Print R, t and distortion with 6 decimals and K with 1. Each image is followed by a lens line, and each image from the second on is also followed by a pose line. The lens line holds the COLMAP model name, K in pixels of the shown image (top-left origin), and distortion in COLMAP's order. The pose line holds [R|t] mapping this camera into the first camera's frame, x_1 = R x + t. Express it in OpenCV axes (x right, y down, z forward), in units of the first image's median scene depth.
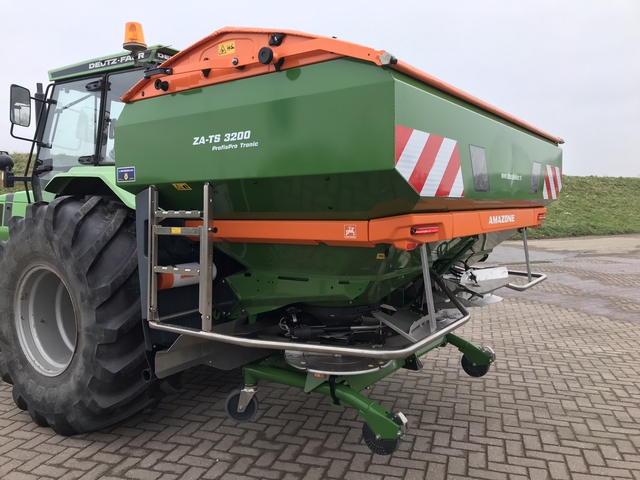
lens RADIAL K [[520.1, 0, 320.0], [0, 520.1, 240.0], [0, 0, 1]] dist [0.005532, 0.001900]
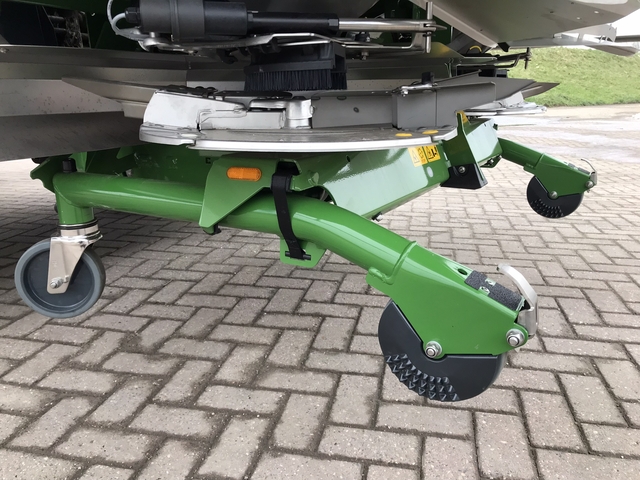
lens RADIAL K [[520.1, 0, 320.0], [0, 520.1, 240.0], [0, 0, 1]] dist [0.005532, 0.001900]
pose [[0.996060, -0.025507, 0.084939, 0.016343], [0.007397, 0.978304, 0.207042, 0.203621], [-0.088378, -0.205598, 0.974638, 0.583294]]
